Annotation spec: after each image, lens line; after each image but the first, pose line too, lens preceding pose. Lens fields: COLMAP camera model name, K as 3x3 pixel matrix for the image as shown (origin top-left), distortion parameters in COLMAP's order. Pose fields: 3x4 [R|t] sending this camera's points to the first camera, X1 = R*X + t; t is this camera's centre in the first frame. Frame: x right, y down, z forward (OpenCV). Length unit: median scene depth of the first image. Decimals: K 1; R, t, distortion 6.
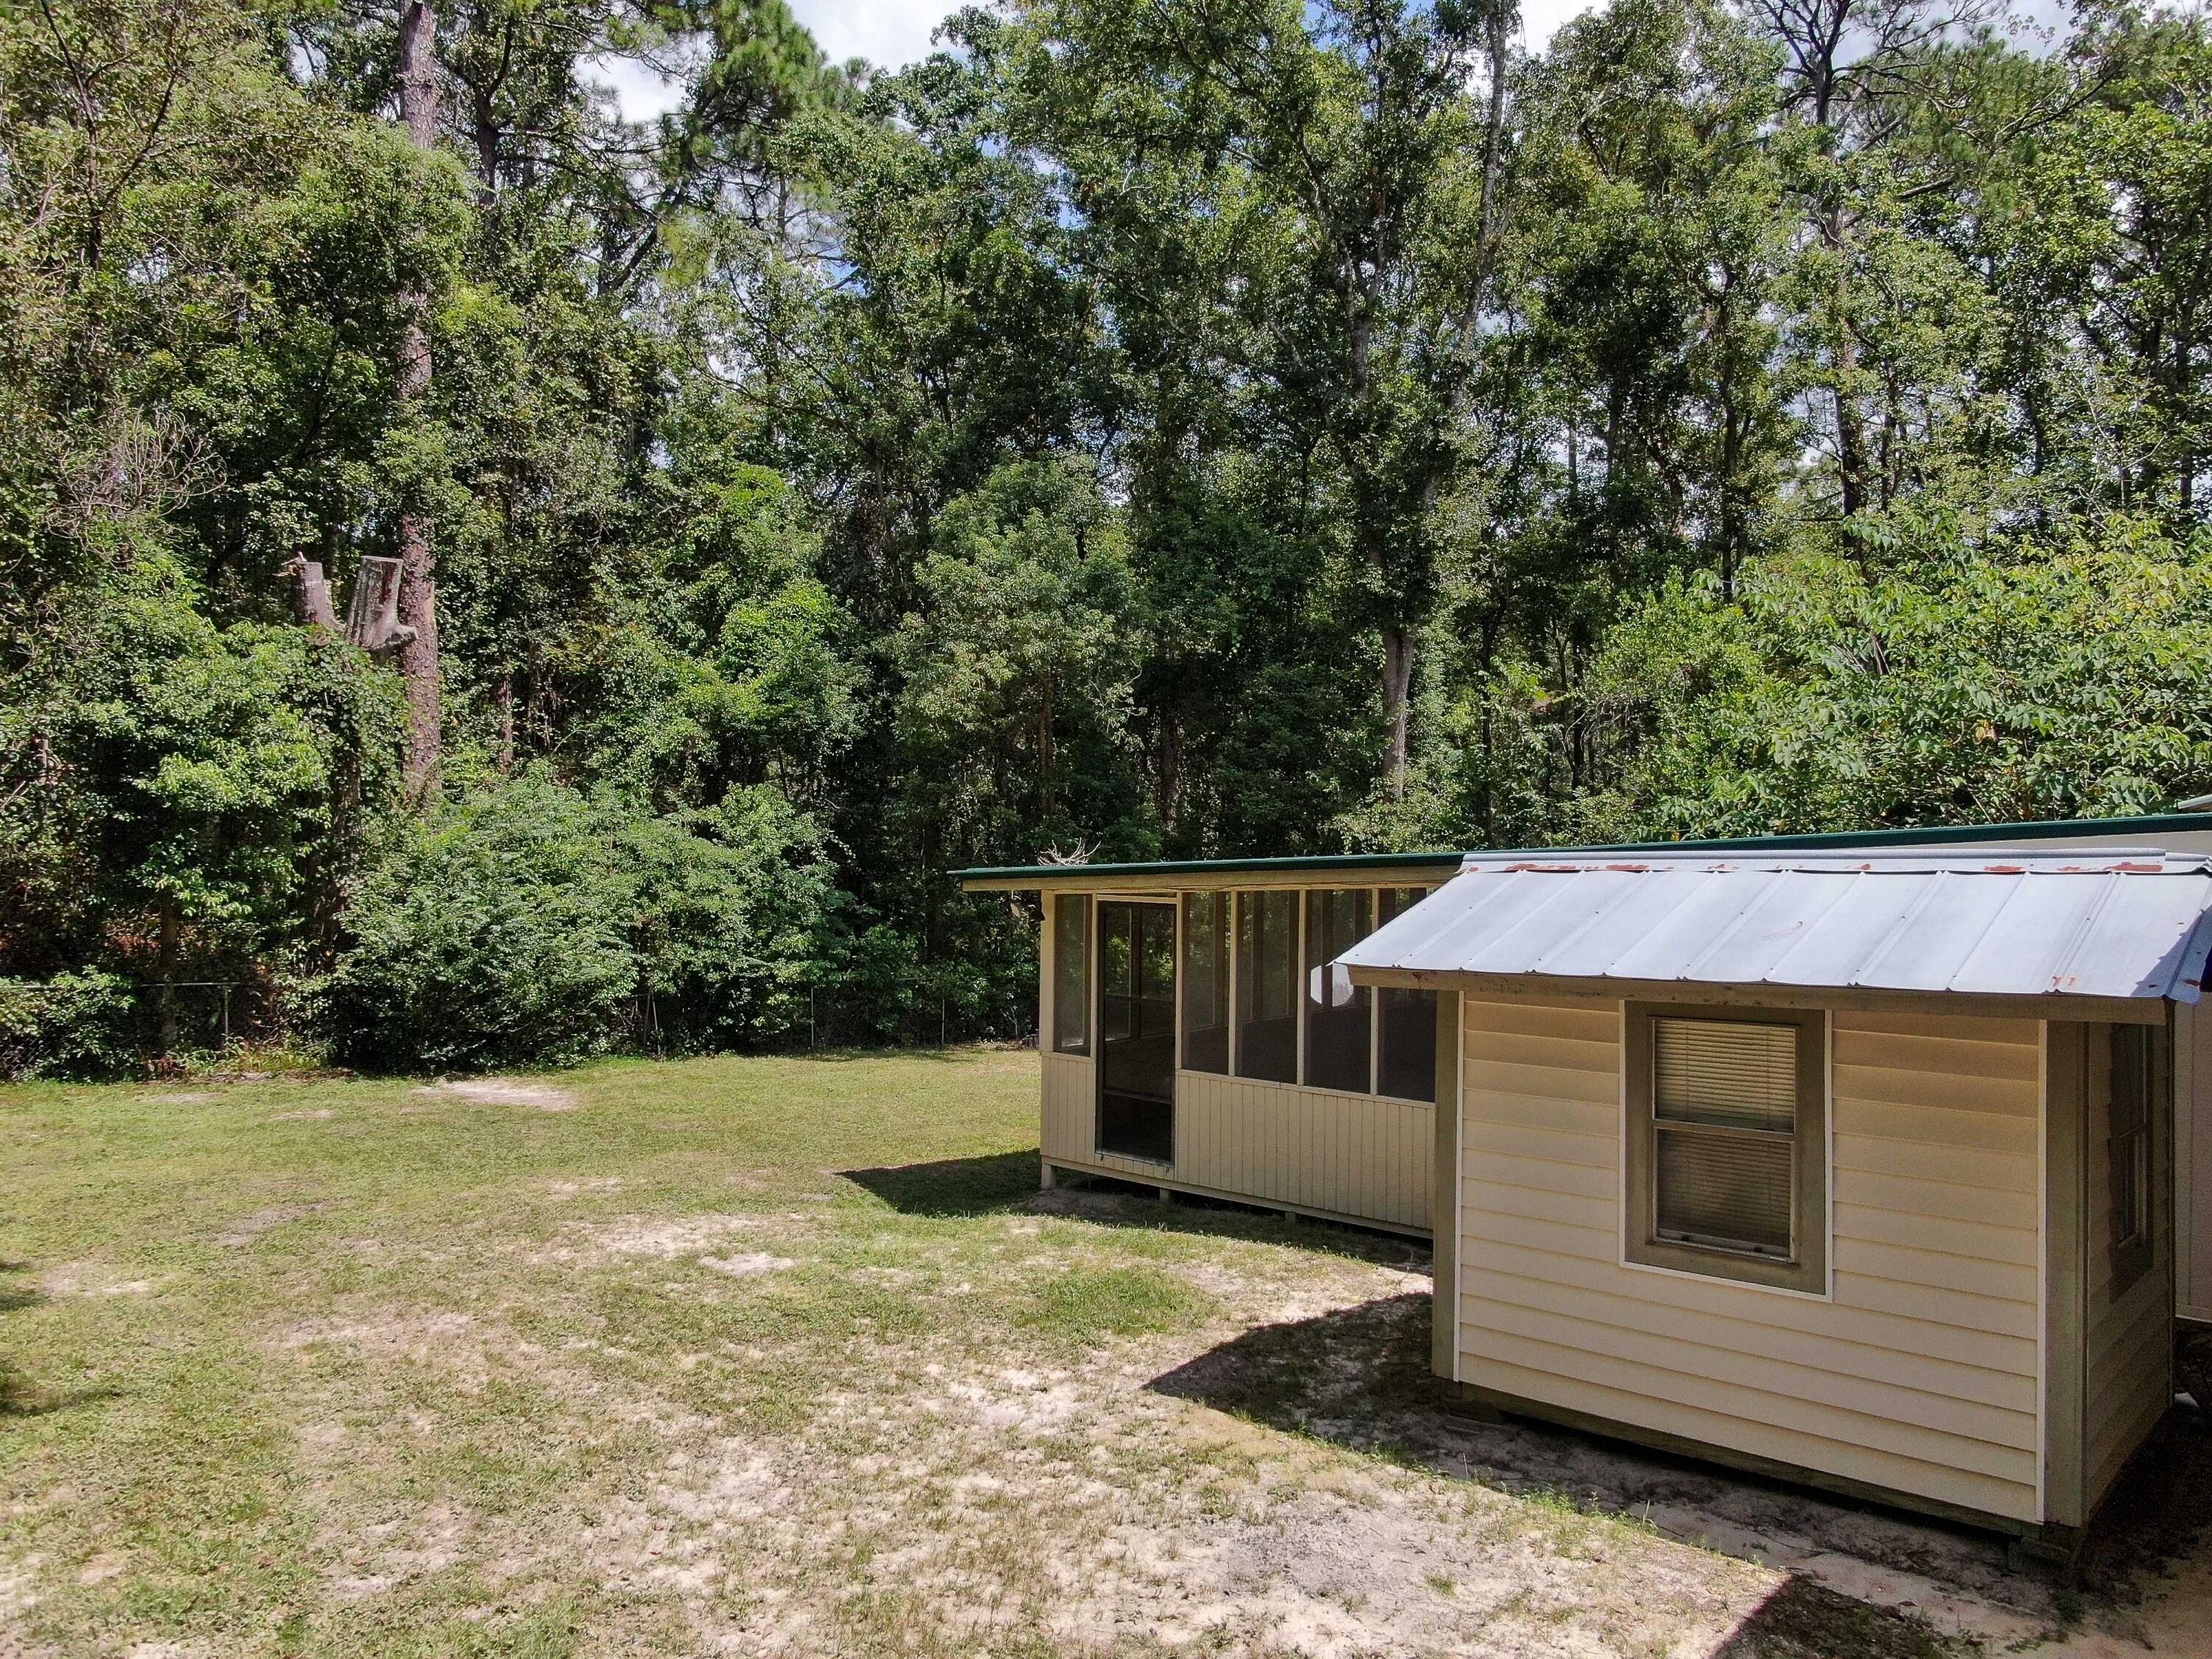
lens RADIAL K [[1586.6, 0, 1101.5], [0, 1586.6, 840.5], [0, 0, 1]] dist [-0.022378, 0.016211]
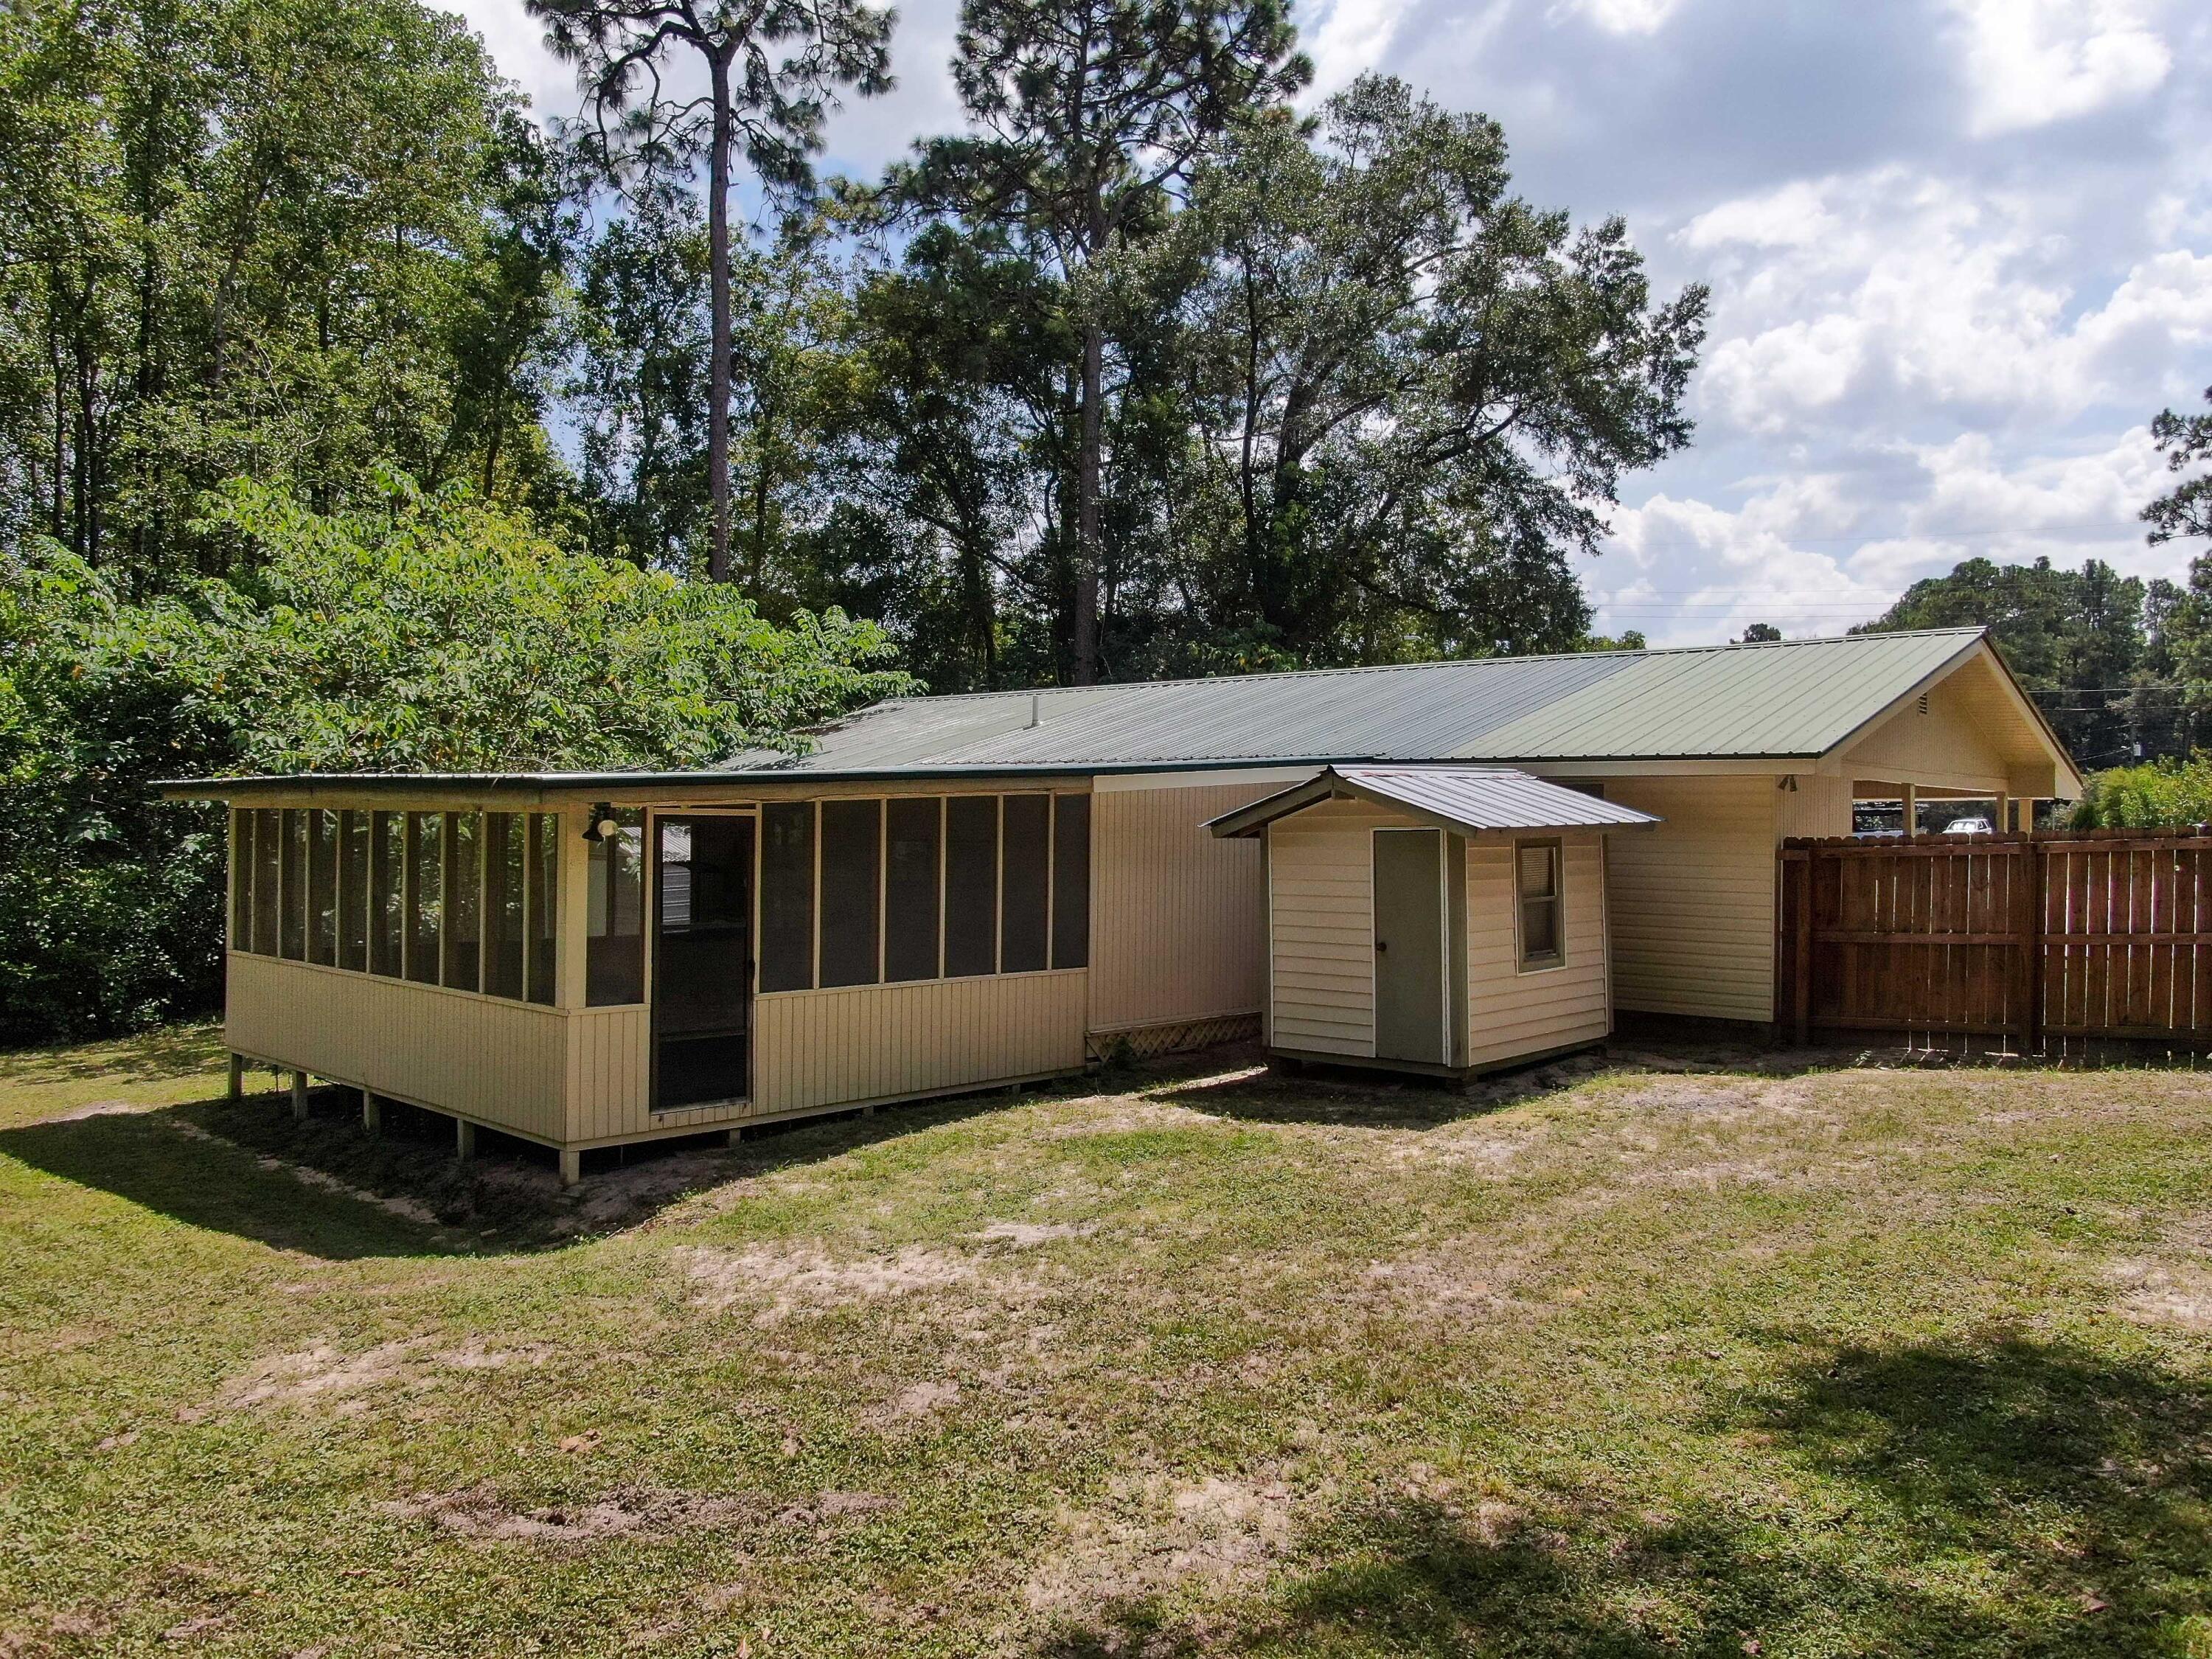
lens RADIAL K [[1586.6, 0, 1108.7], [0, 1586.6, 846.2], [0, 0, 1]] dist [-0.022378, 0.016211]
pose [[0.016940, -0.017527, 0.999703, -0.430794], [-0.008097, 0.999811, 0.017666, 0.019595], [-0.999824, -0.008394, 0.016795, 0.384728]]
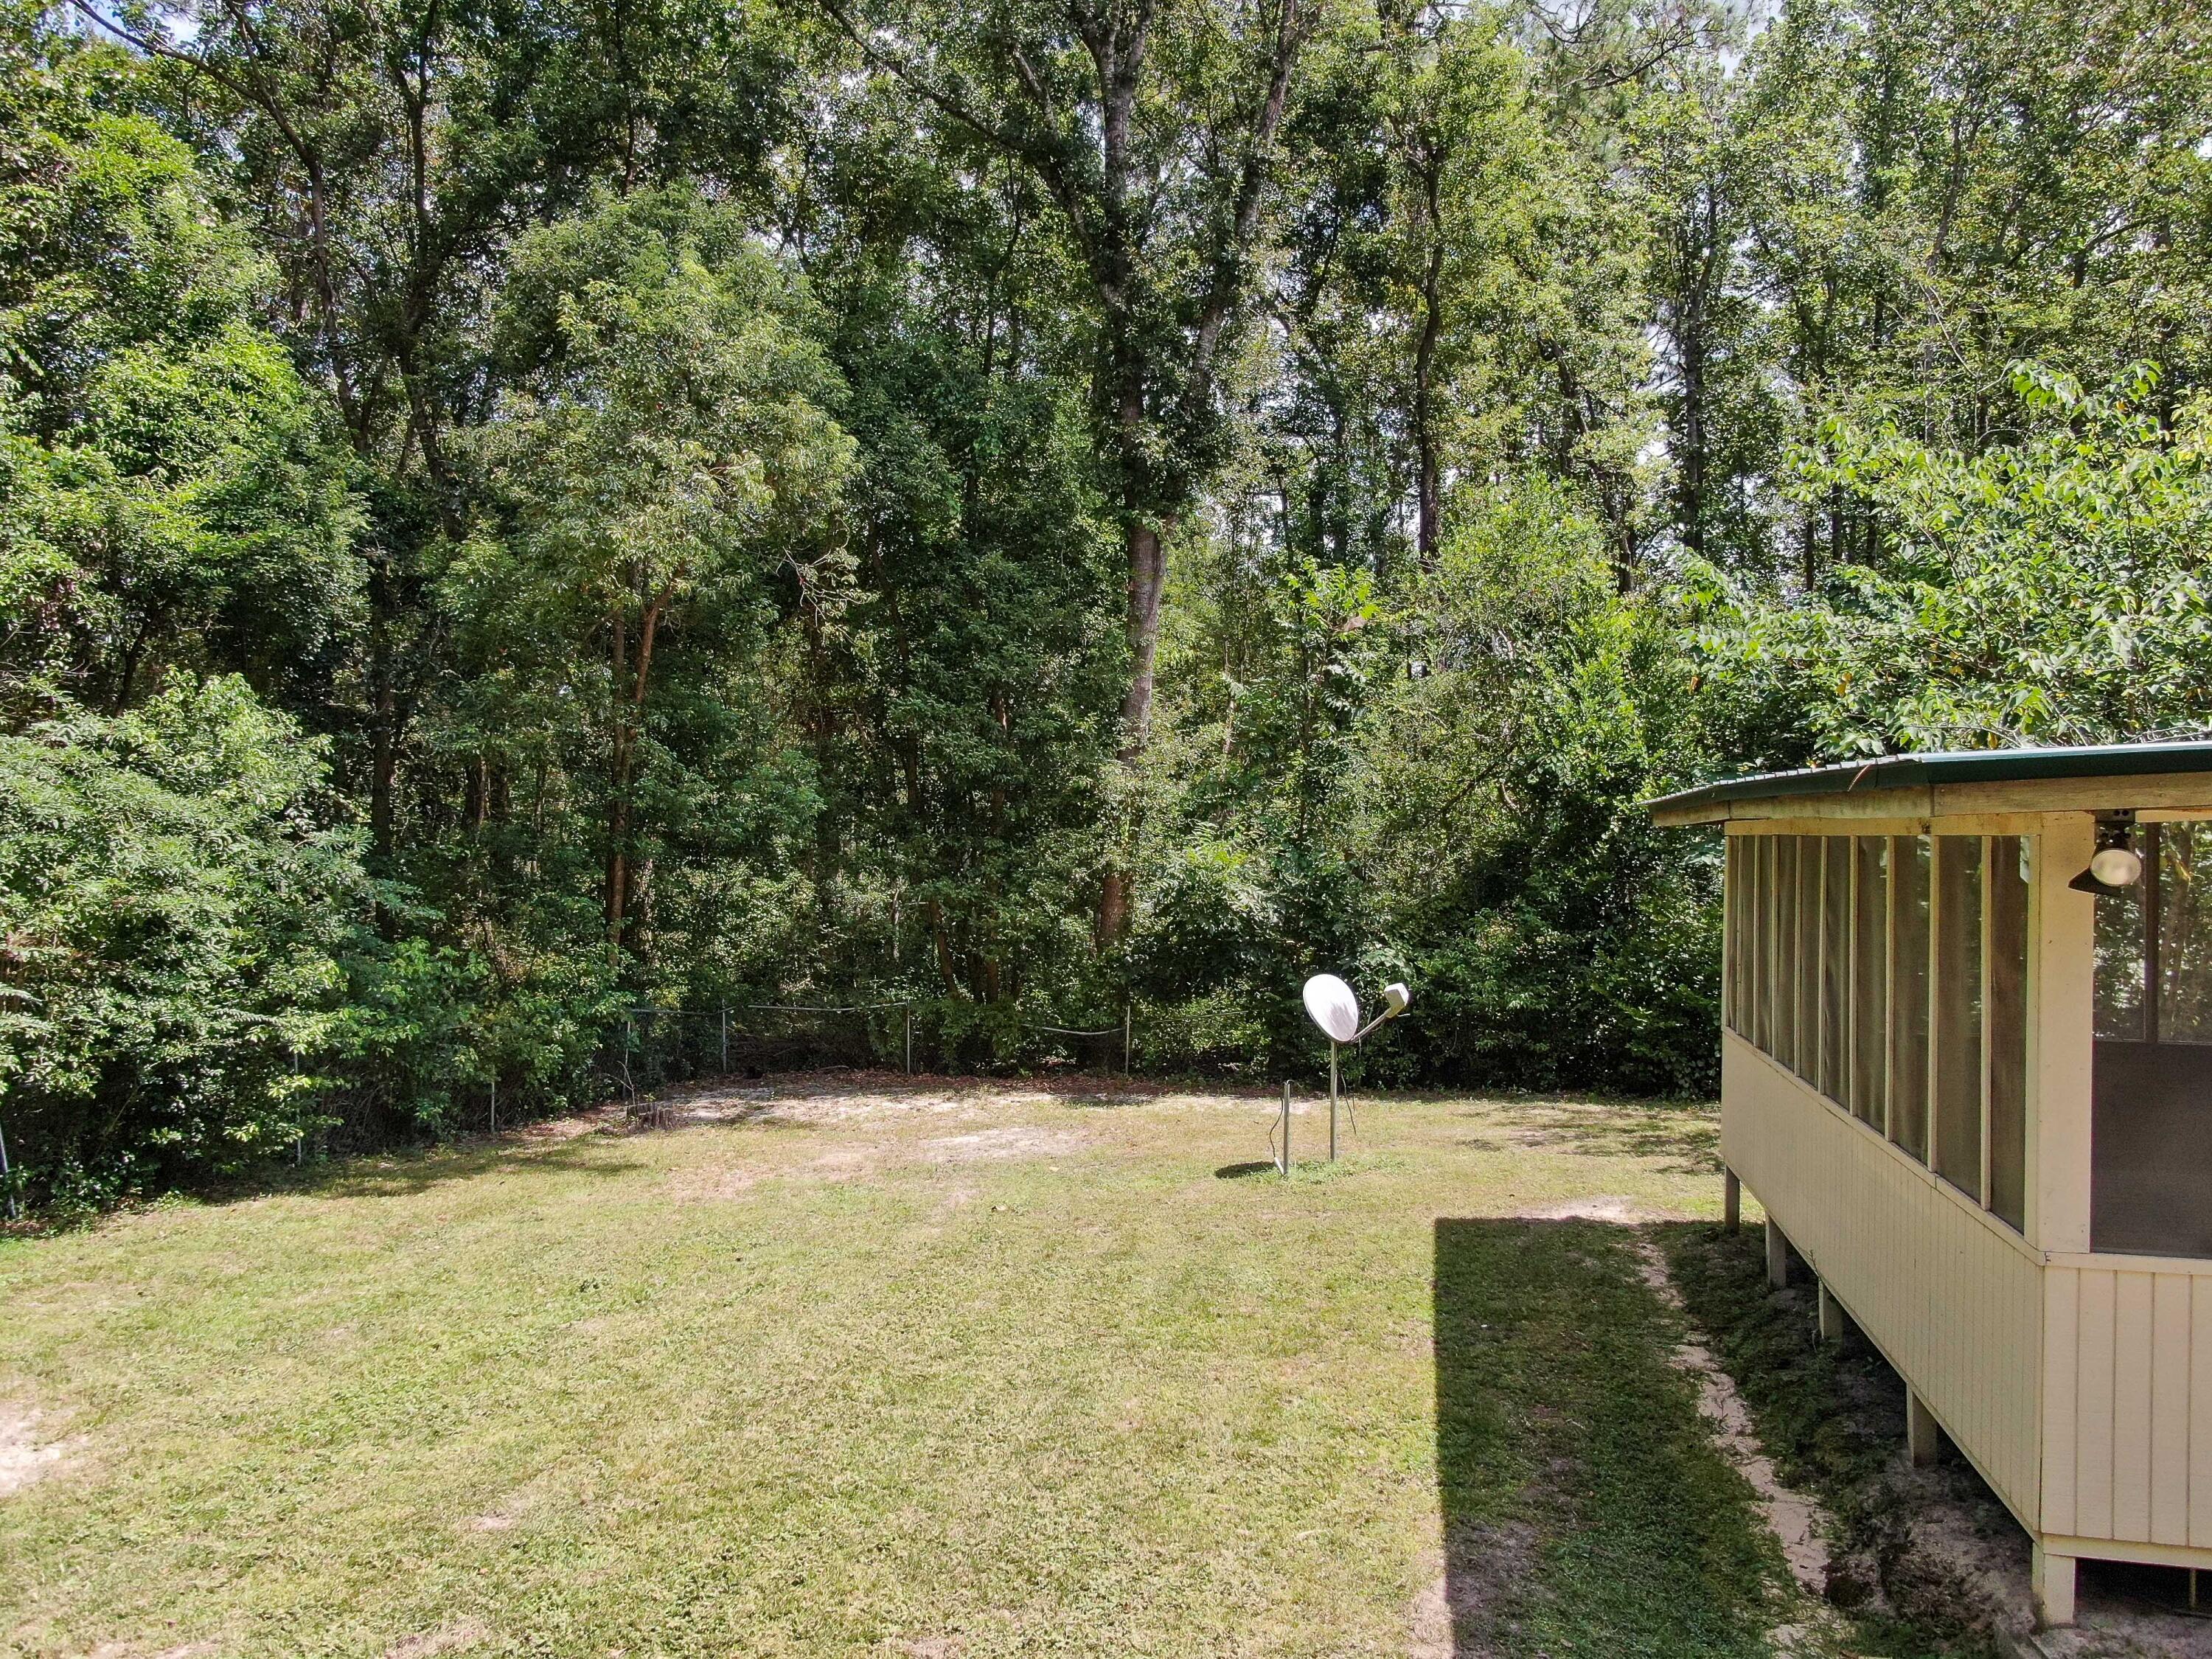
lens RADIAL K [[1586.6, 0, 1096.6], [0, 1586.6, 835.8], [0, 0, 1]] dist [-0.022378, 0.016211]
pose [[0.878936, 0.000988, 0.476939, -0.217805], [0.000867, 0.999993, -0.003670, 0.020132], [-0.476940, 0.003639, 0.878928, 0.417619]]
